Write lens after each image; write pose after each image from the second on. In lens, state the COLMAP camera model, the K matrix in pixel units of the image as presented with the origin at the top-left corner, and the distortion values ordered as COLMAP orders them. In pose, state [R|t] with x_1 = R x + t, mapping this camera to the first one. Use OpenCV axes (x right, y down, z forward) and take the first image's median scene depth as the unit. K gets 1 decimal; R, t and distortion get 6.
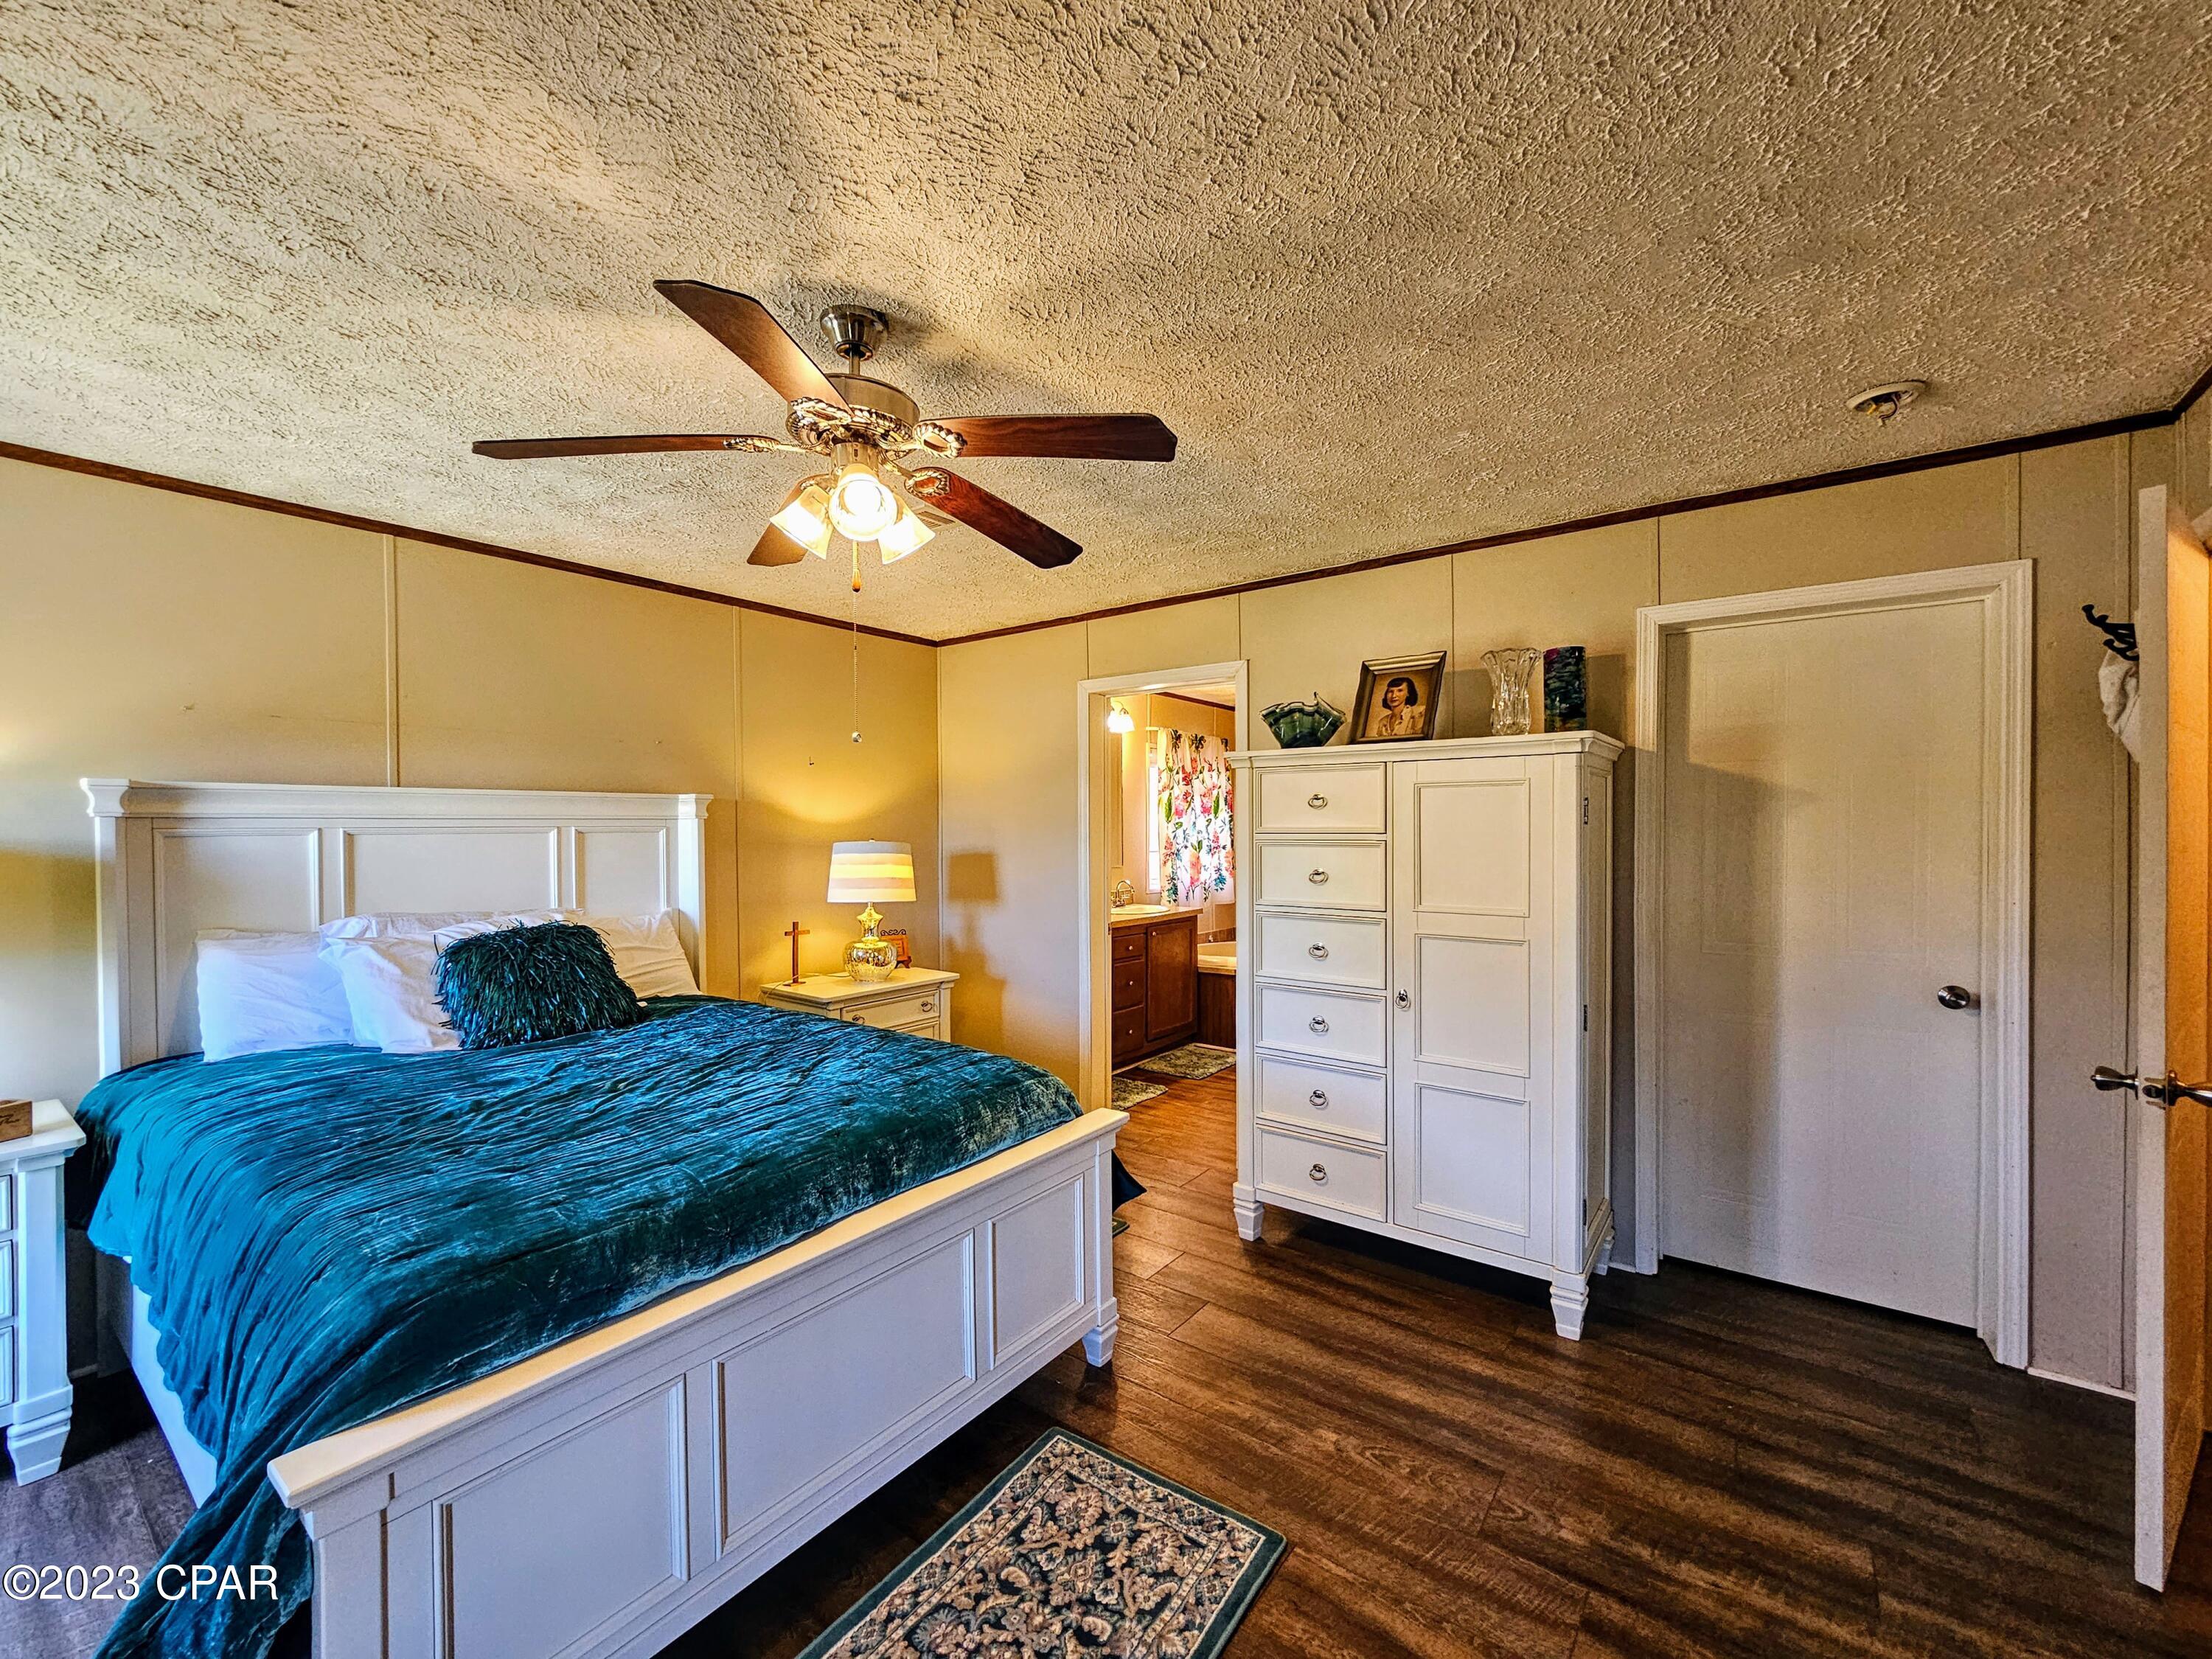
lens RADIAL K [[898.2, 0, 1104.2], [0, 898.2, 836.4], [0, 0, 1]] dist [0.000551, 0.000450]
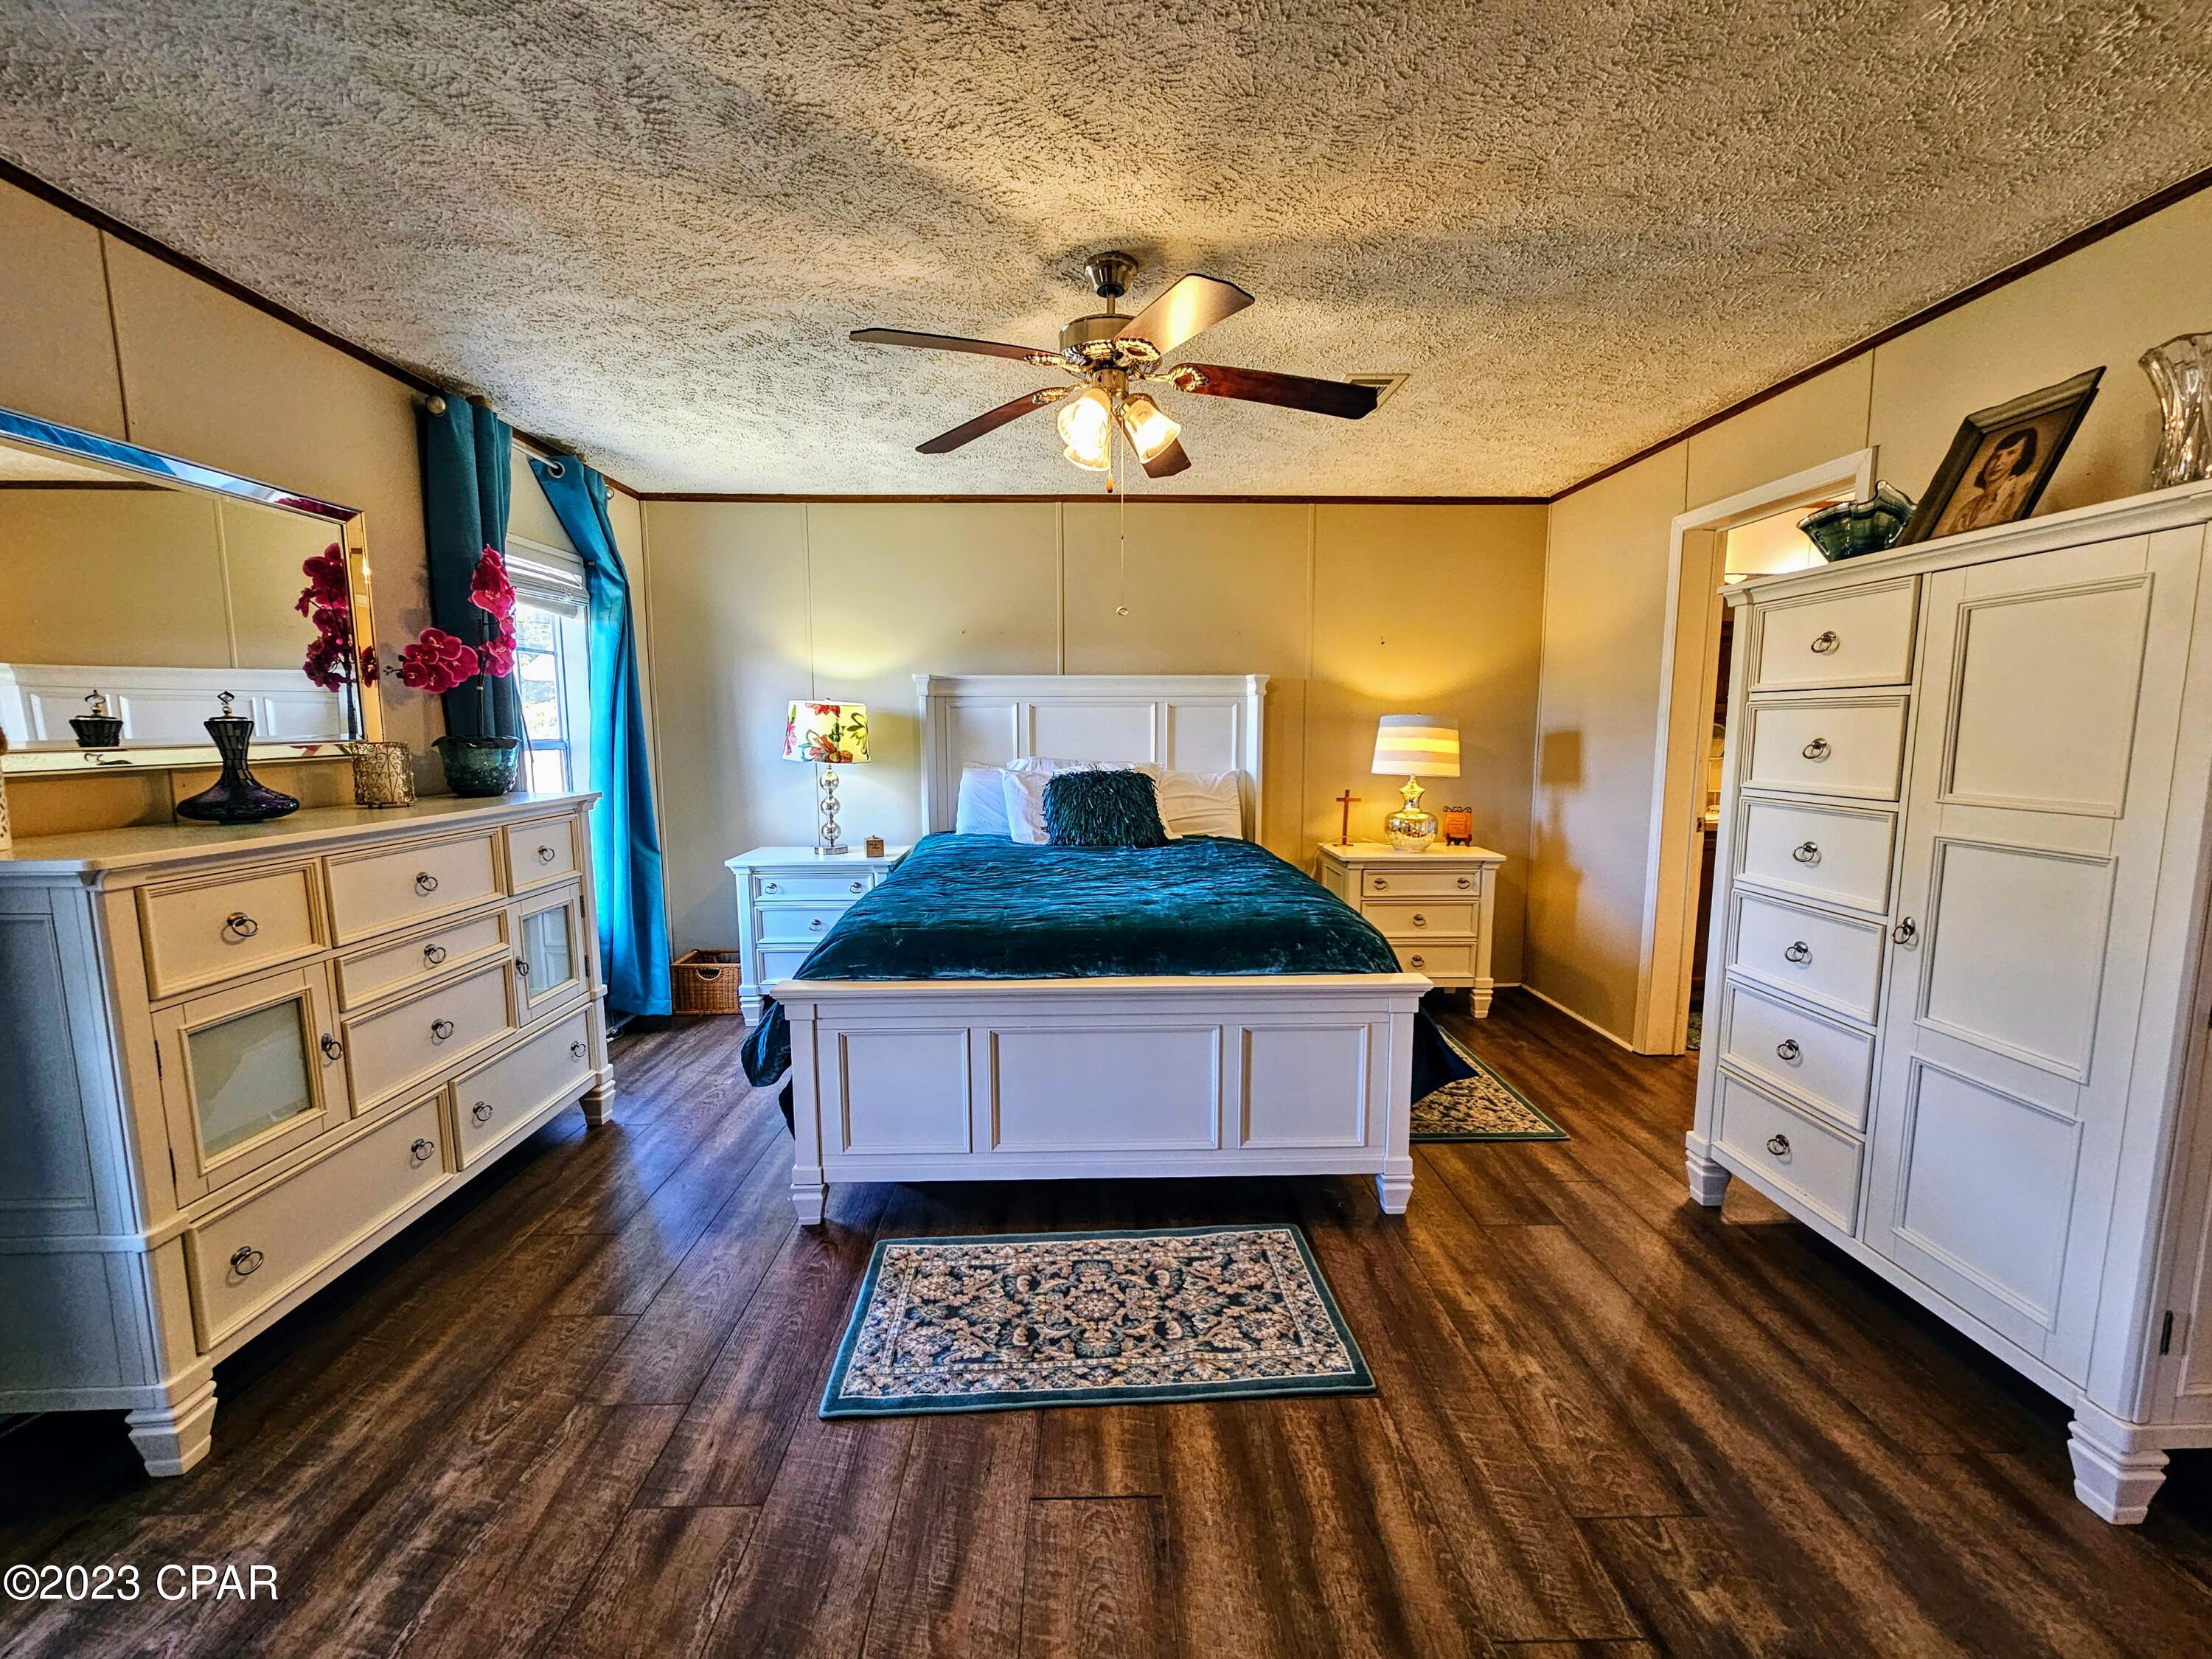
lens RADIAL K [[898.2, 0, 1112.5], [0, 898.2, 830.8], [0, 0, 1]] dist [0.000551, 0.000450]
pose [[0.626380, 0.093601, -0.773878, 0.553981], [-0.010690, 0.993703, 0.111536, 0.042920], [0.779444, -0.061591, 0.623437, 0.140450]]
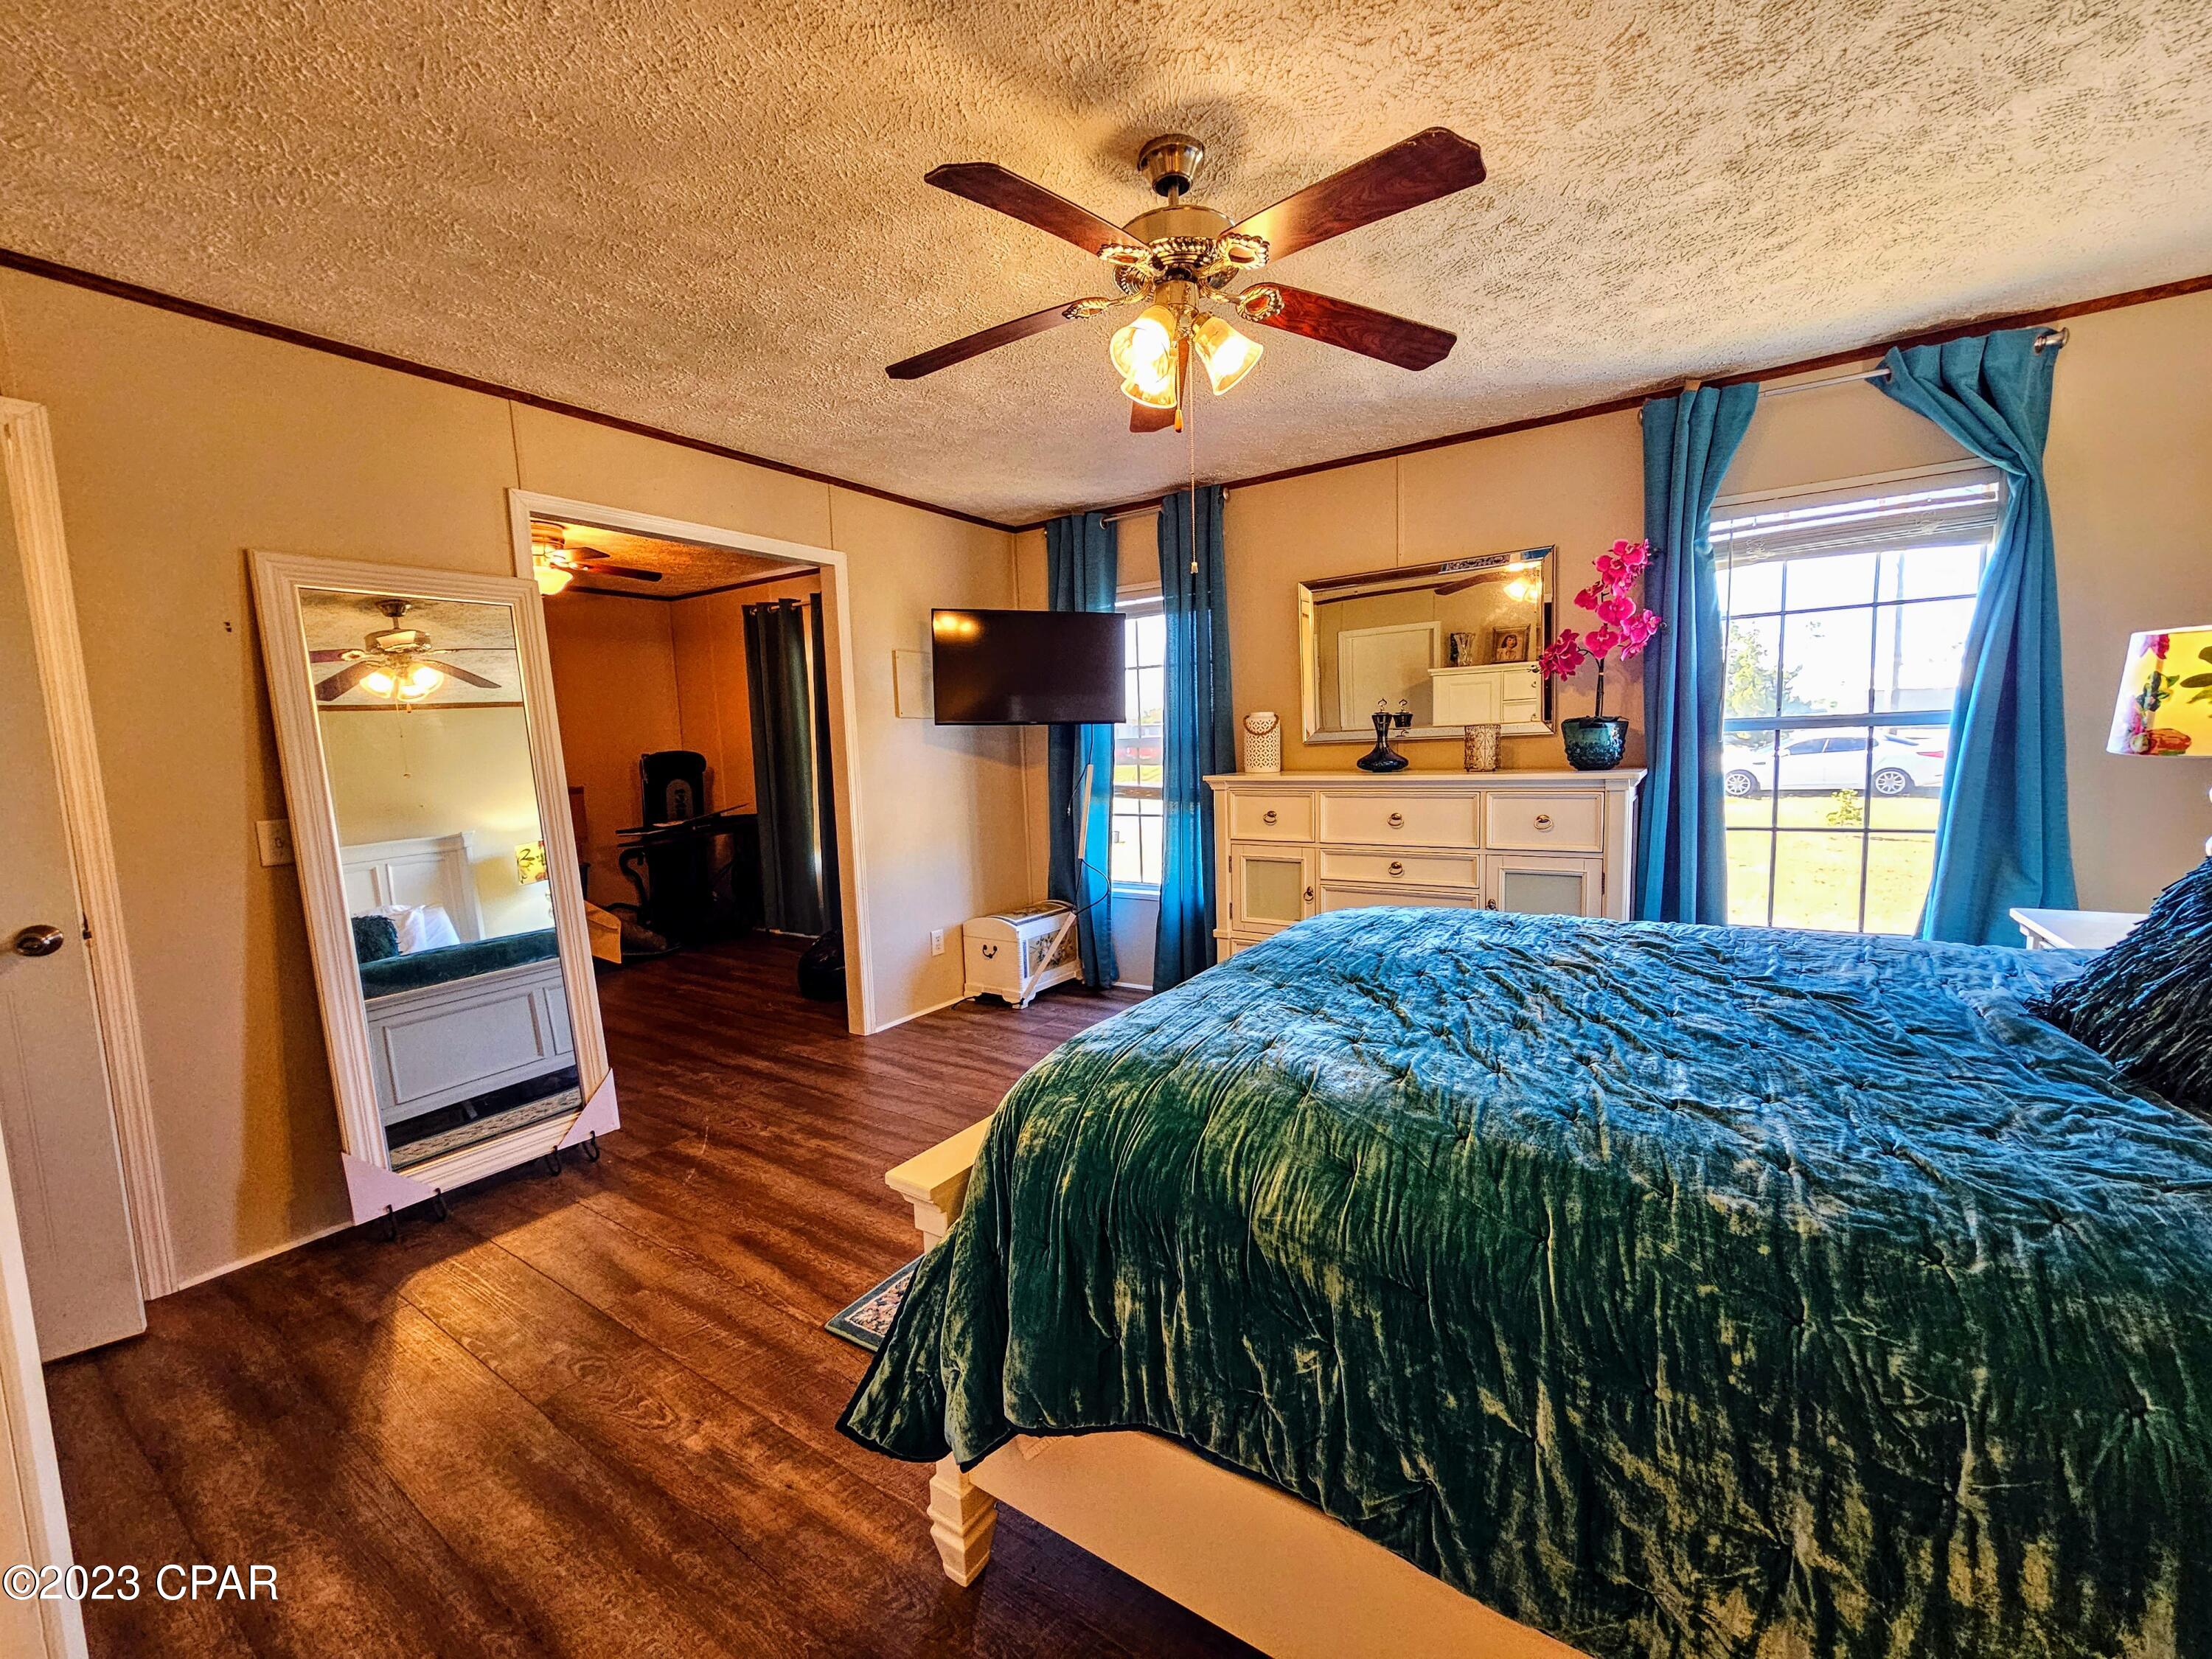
lens RADIAL K [[898.2, 0, 1104.8], [0, 898.2, 838.4], [0, 0, 1]] dist [0.000551, 0.000450]
pose [[-0.997681, 0.046867, -0.049361, -0.086603], [0.040634, 0.991883, 0.120486, 0.048618], [0.054607, 0.118201, -0.991487, 1.544467]]
